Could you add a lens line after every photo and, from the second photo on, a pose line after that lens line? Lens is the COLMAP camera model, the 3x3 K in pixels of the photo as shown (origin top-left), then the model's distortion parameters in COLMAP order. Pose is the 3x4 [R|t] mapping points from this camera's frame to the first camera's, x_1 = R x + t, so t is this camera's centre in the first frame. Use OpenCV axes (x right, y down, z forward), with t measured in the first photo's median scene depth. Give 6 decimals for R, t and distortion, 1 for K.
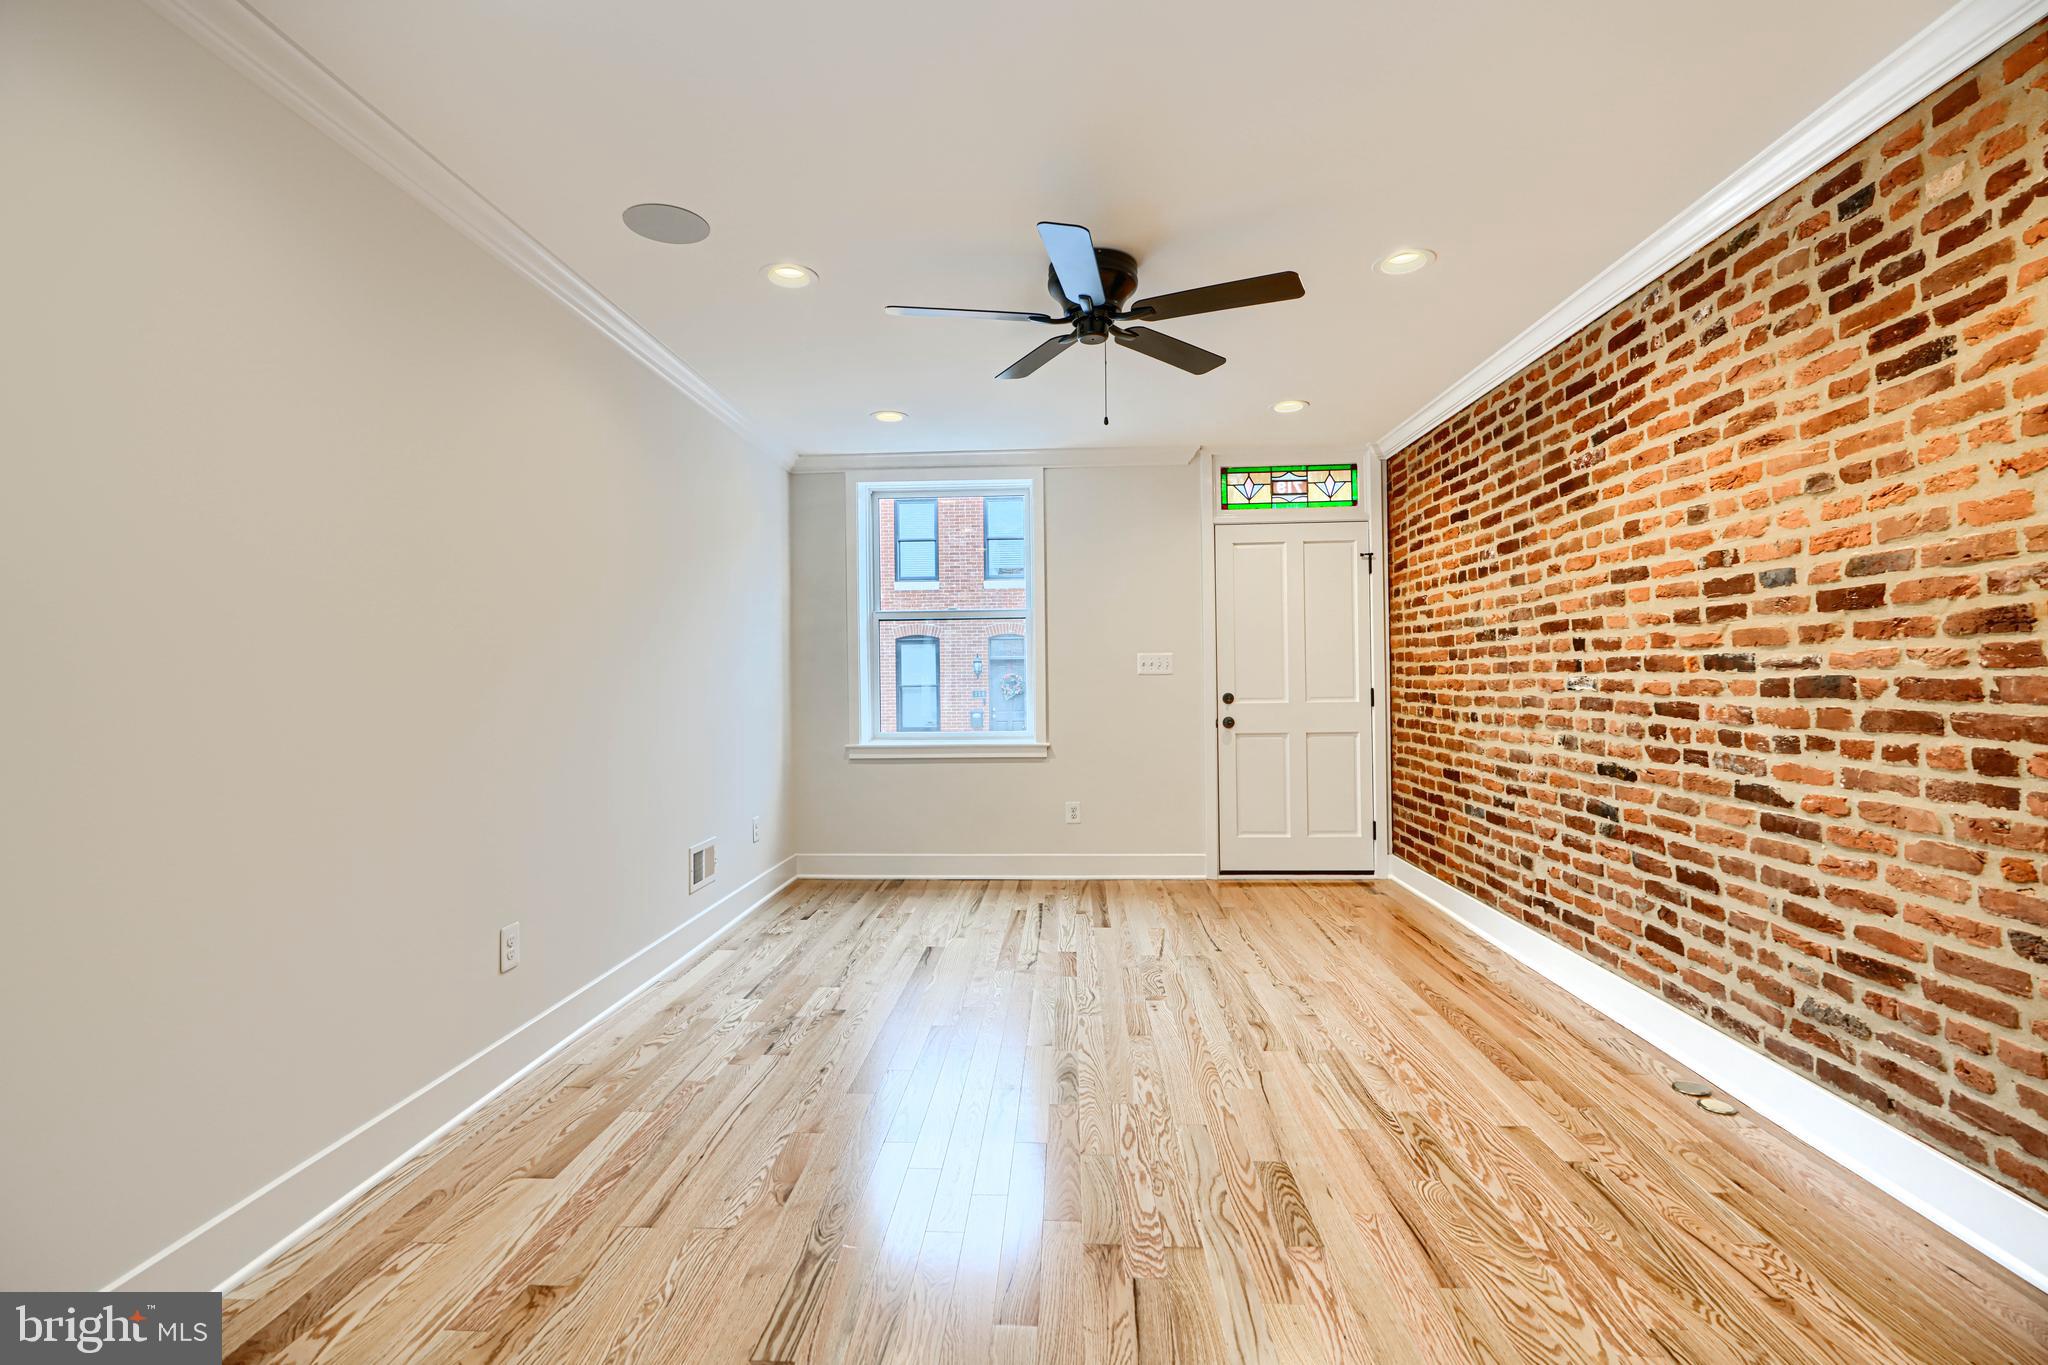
lens RADIAL K [[926.4, 0, 1014.4], [0, 926.4, 677.5], [0, 0, 1]] dist [0.001342, 0.000414]
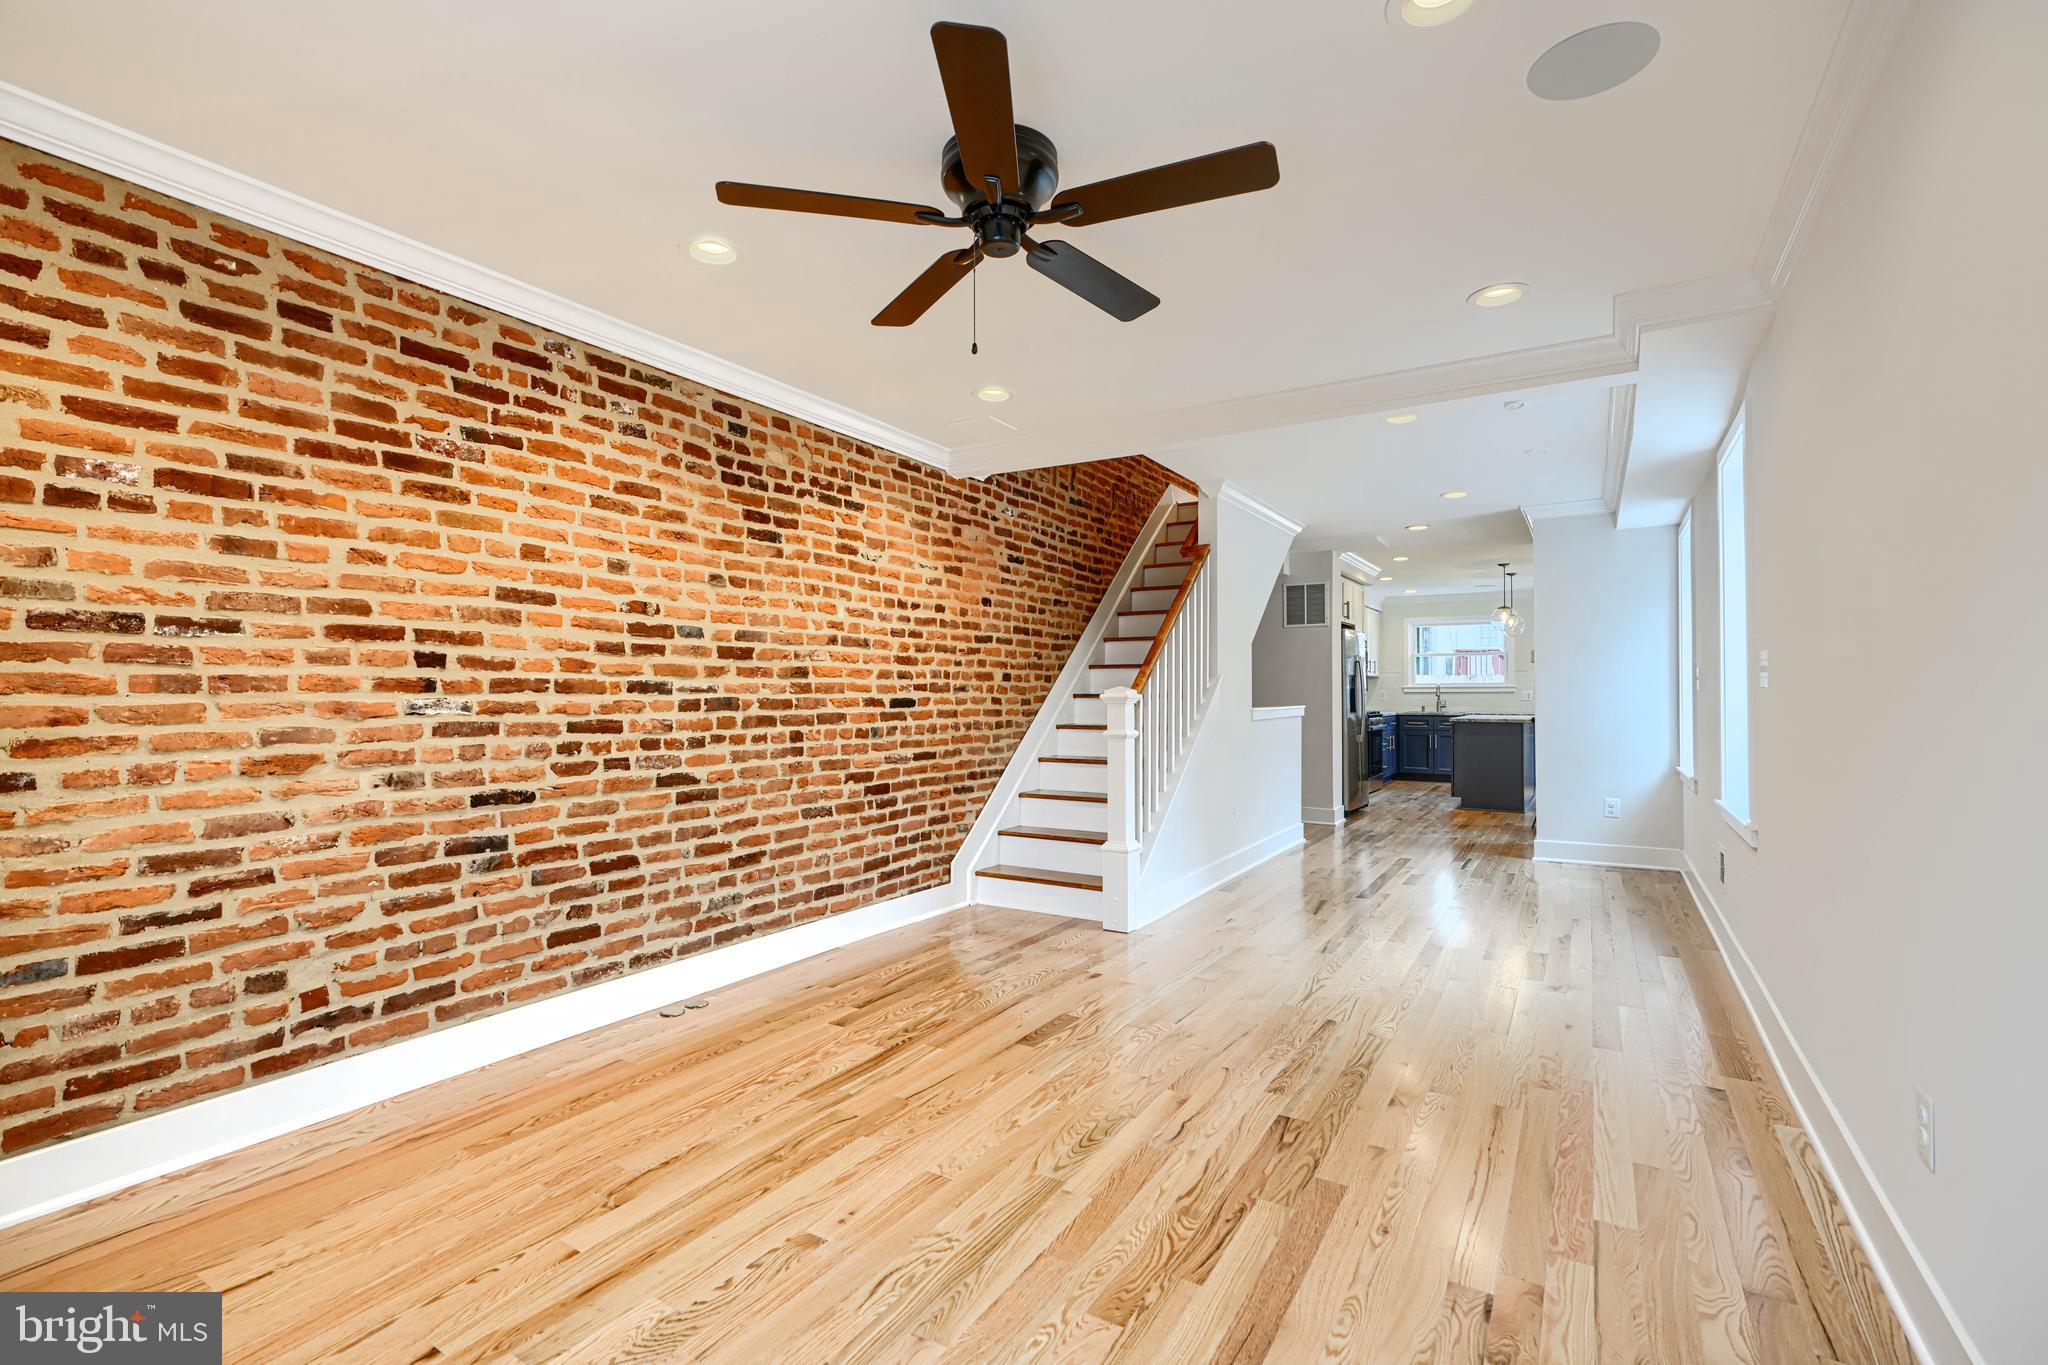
lens RADIAL K [[920.2, 0, 1024.0], [0, 920.2, 682.5], [0, 0, 1]] dist [0.000523, 0.000071]
pose [[-0.882015, 0.015605, 0.470963, -0.331198], [0.008007, 0.999804, -0.018133, 0.005274], [-0.471154, -0.012222, -0.881966, 1.932470]]
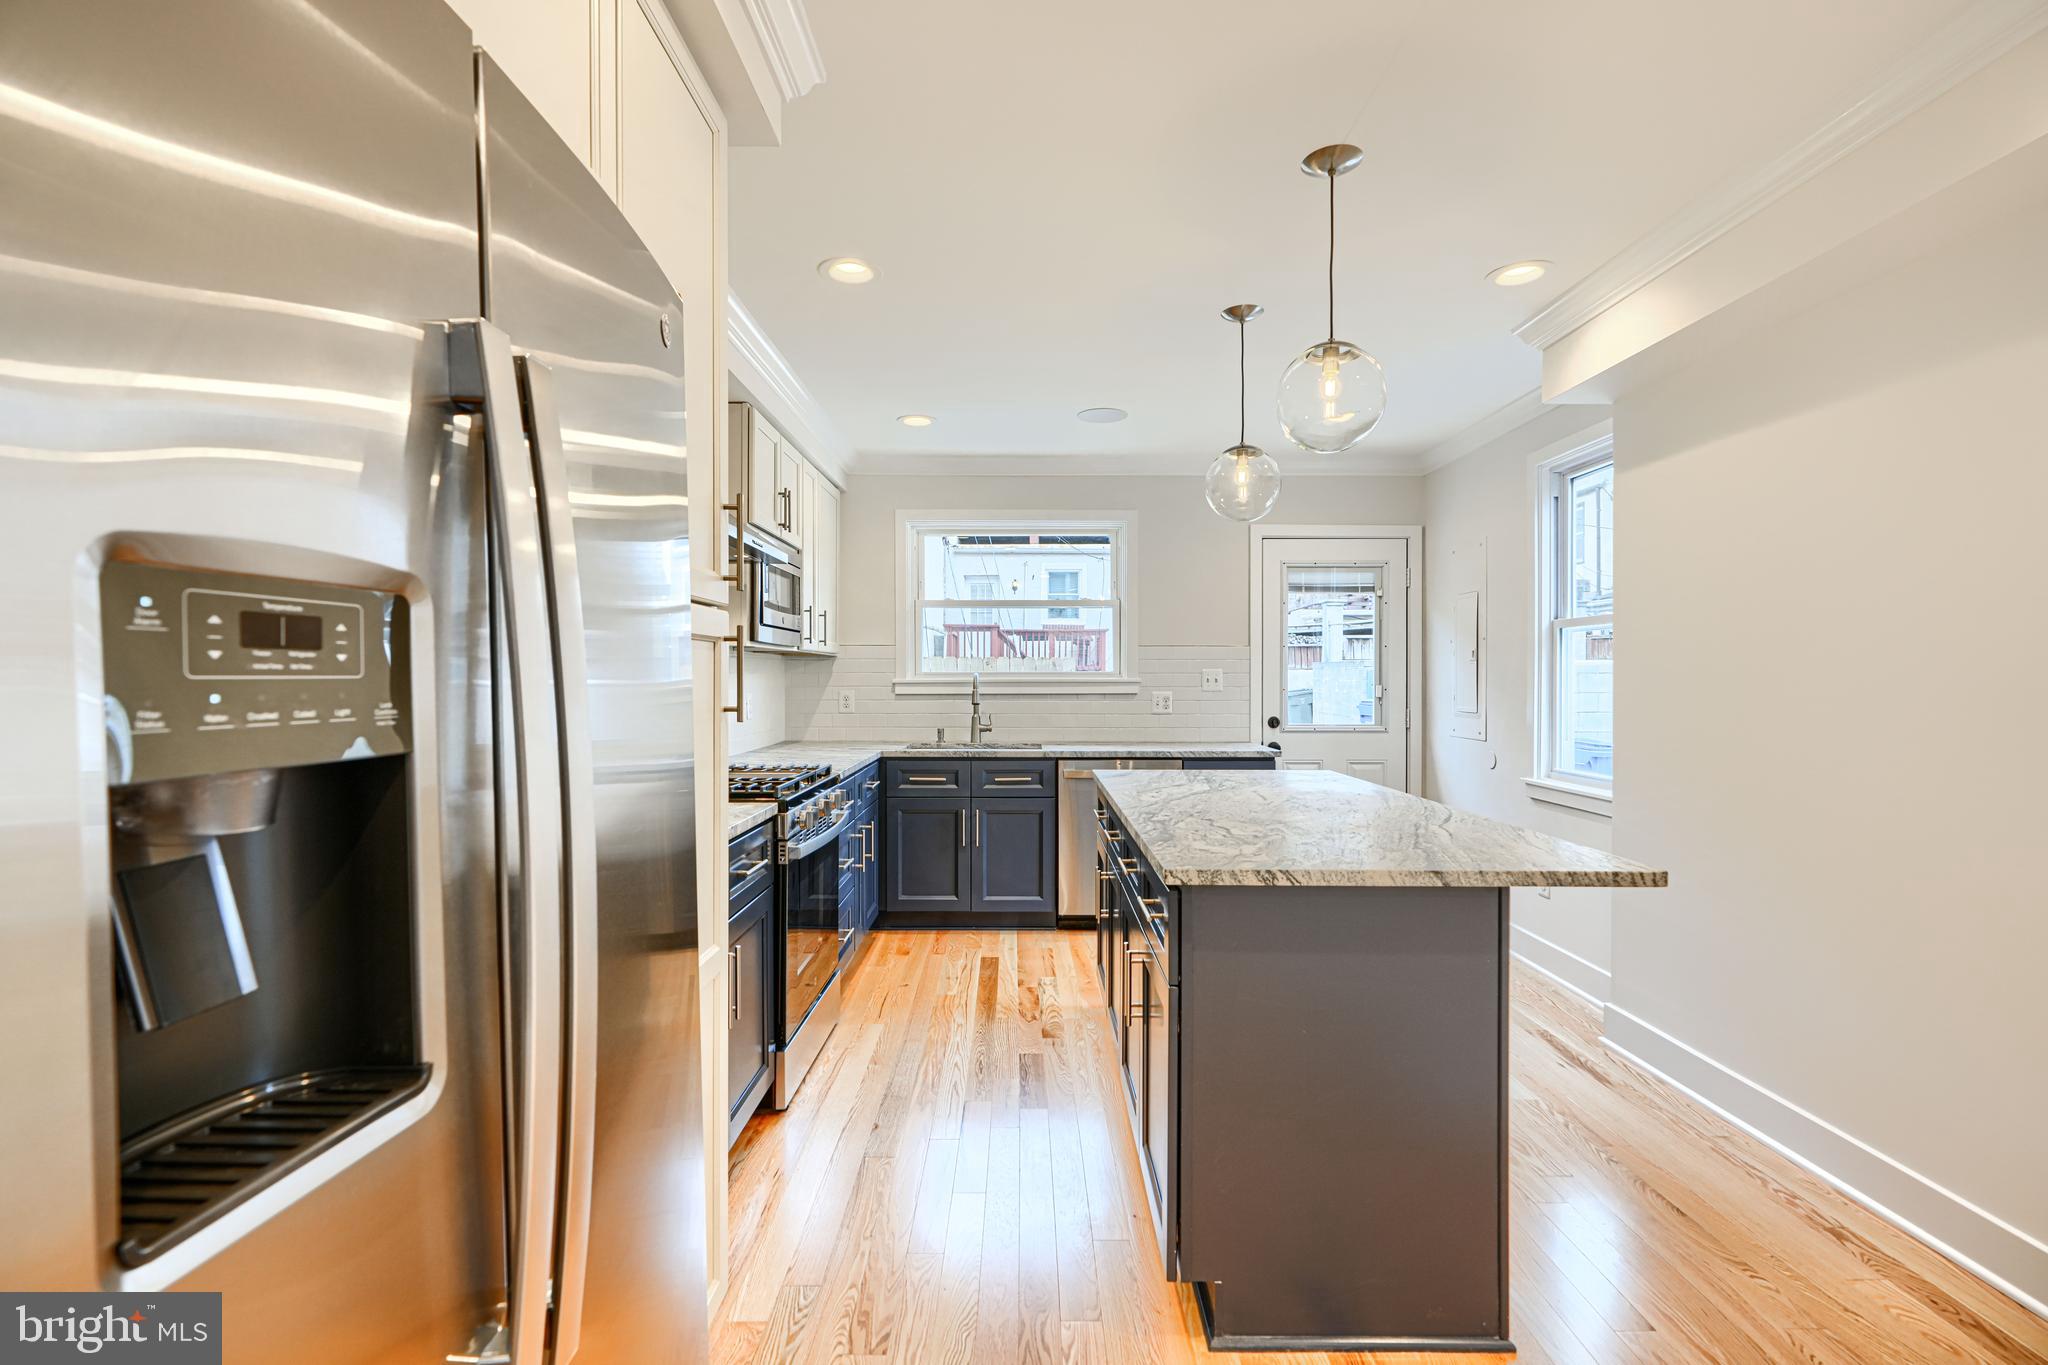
lens RADIAL K [[926.4, 0, 1014.4], [0, 926.4, 677.5], [0, 0, 1]] dist [0.001342, 0.000414]
pose [[-0.998687, 0.009131, -0.050408, 0.043770], [0.009315, 0.999951, -0.003423, -0.042642], [0.050375, -0.003888, -0.998723, -1.380196]]
